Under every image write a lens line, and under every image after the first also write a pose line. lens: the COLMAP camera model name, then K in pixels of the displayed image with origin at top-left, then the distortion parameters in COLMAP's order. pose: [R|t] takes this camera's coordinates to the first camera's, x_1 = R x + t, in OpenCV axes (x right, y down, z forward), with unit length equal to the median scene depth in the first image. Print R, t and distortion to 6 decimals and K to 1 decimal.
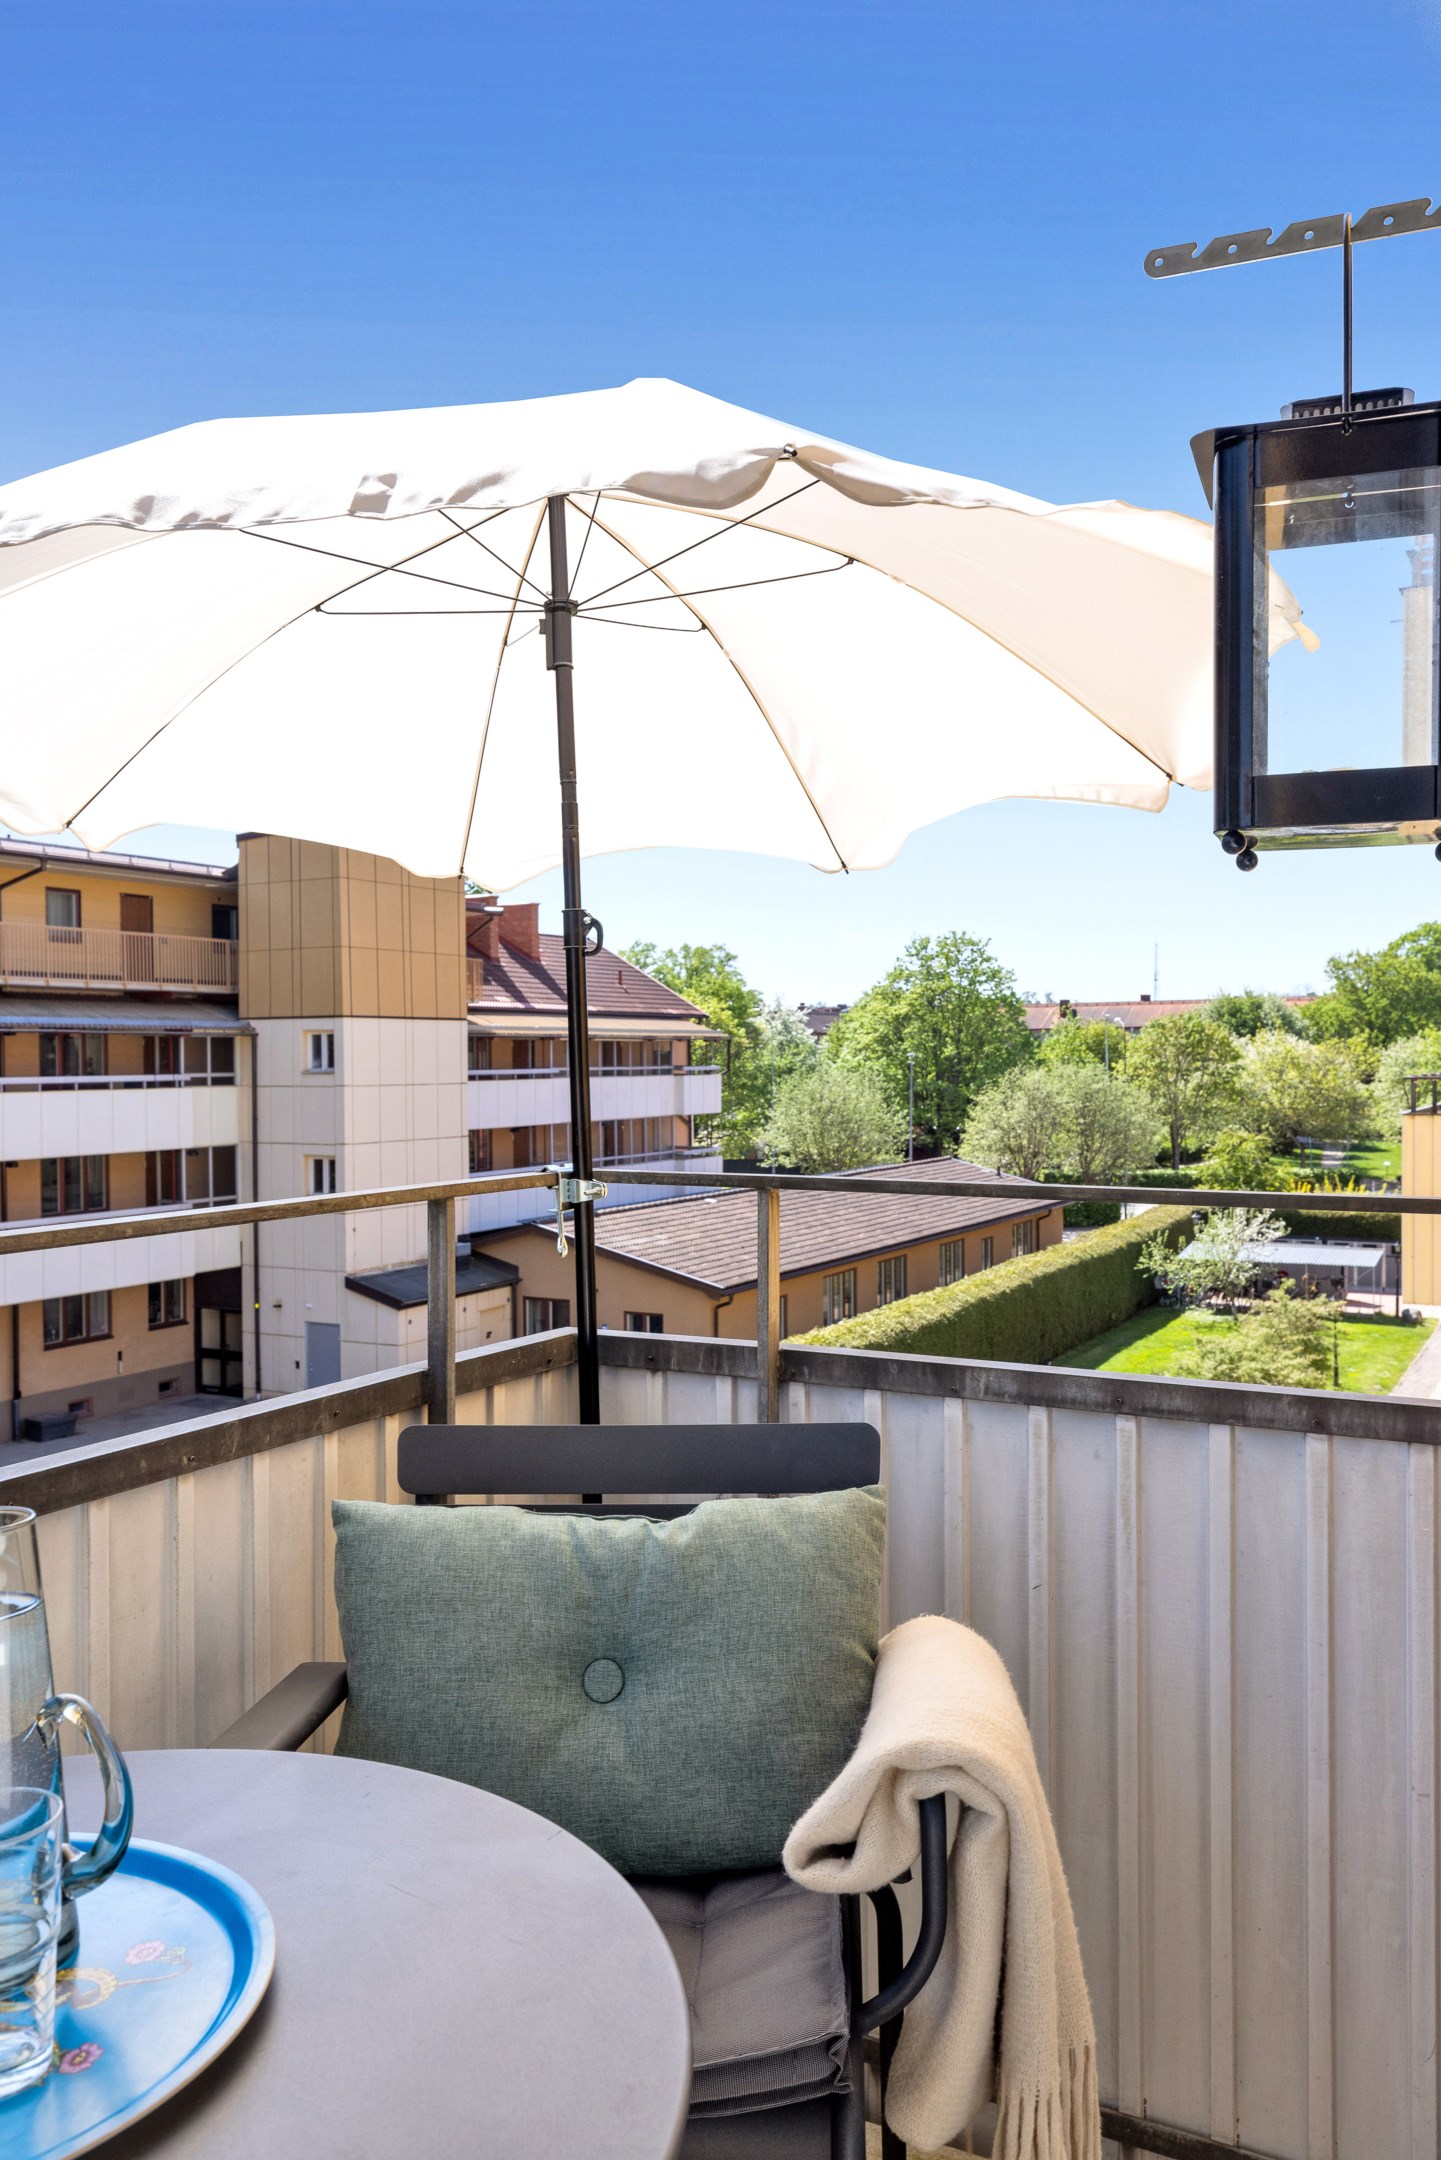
lens RADIAL K [[1665.5, 0, 720.5], [0, 1665.5, 1080.0], [0, 0, 1]] dist [-0.003288, 0.000092]
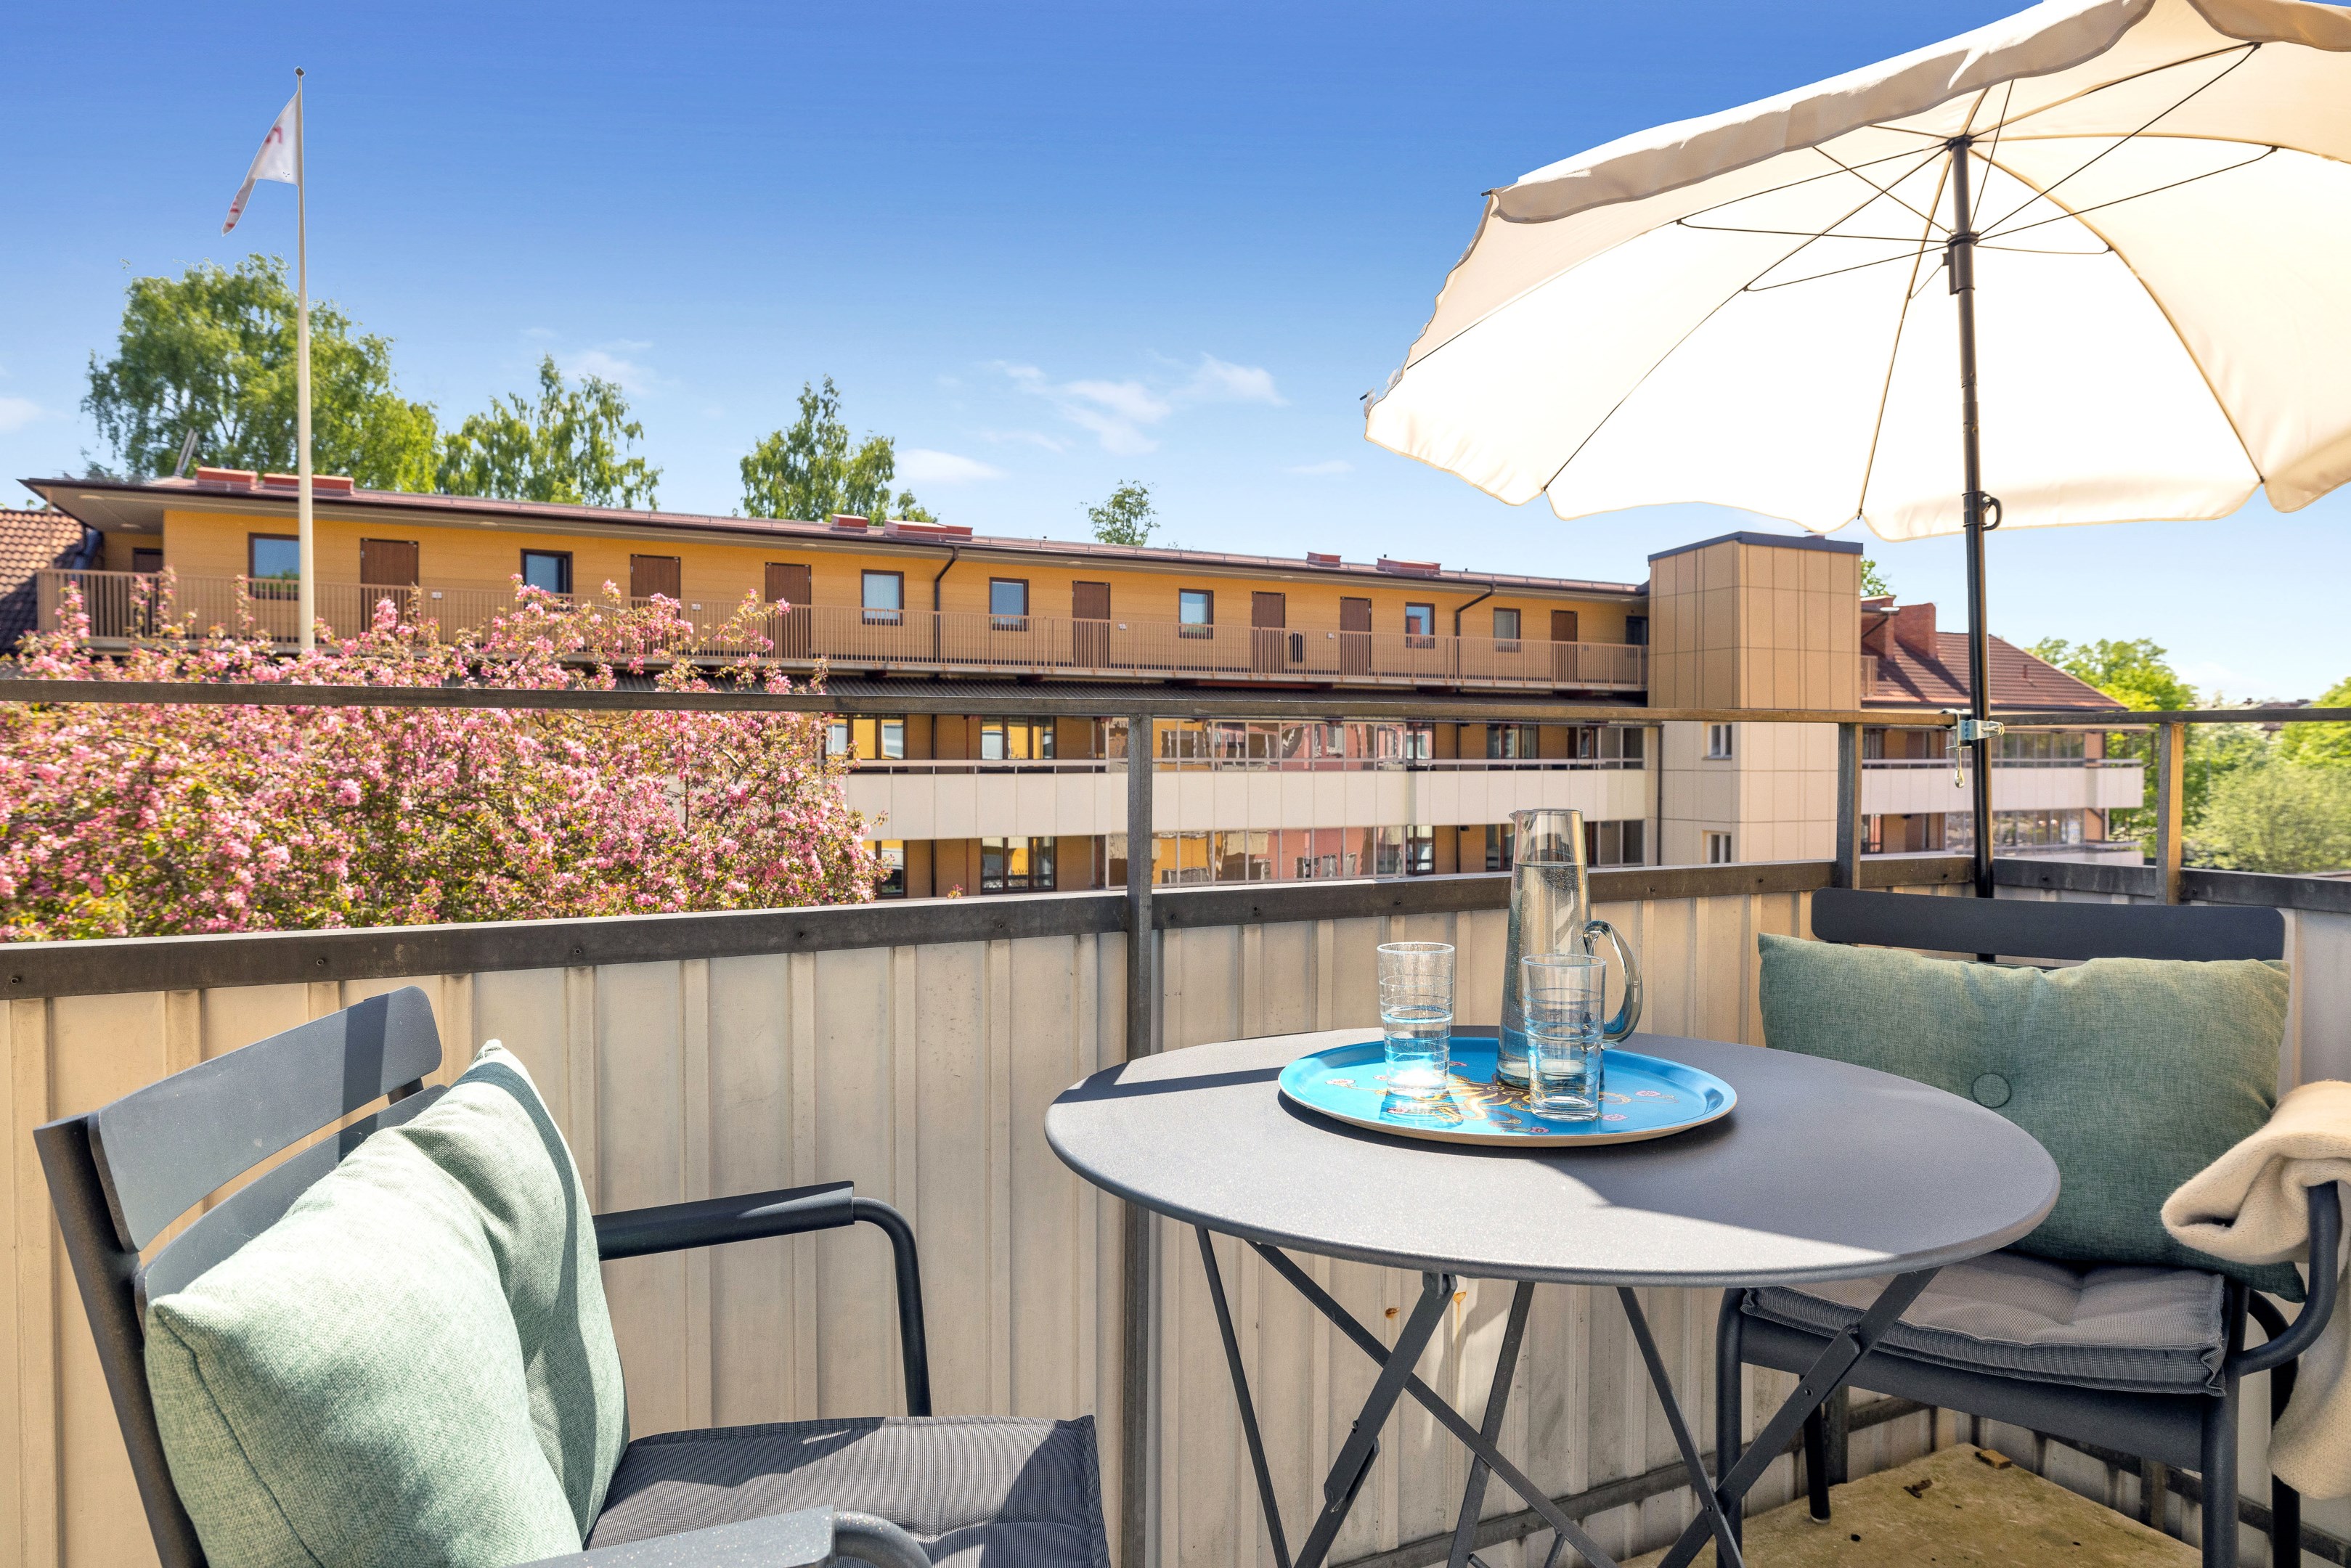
lens RADIAL K [[1403.2, 0, 1175.5], [0, 1403.2, 784.0], [0, 0, 1]] dist [-0.008909, 0.002098]
pose [[0.822413, 0.017521, -0.568621, 0.017157], [-0.011068, 0.999829, 0.014800, 0.127362], [0.568784, -0.005878, 0.822466, -0.183720]]
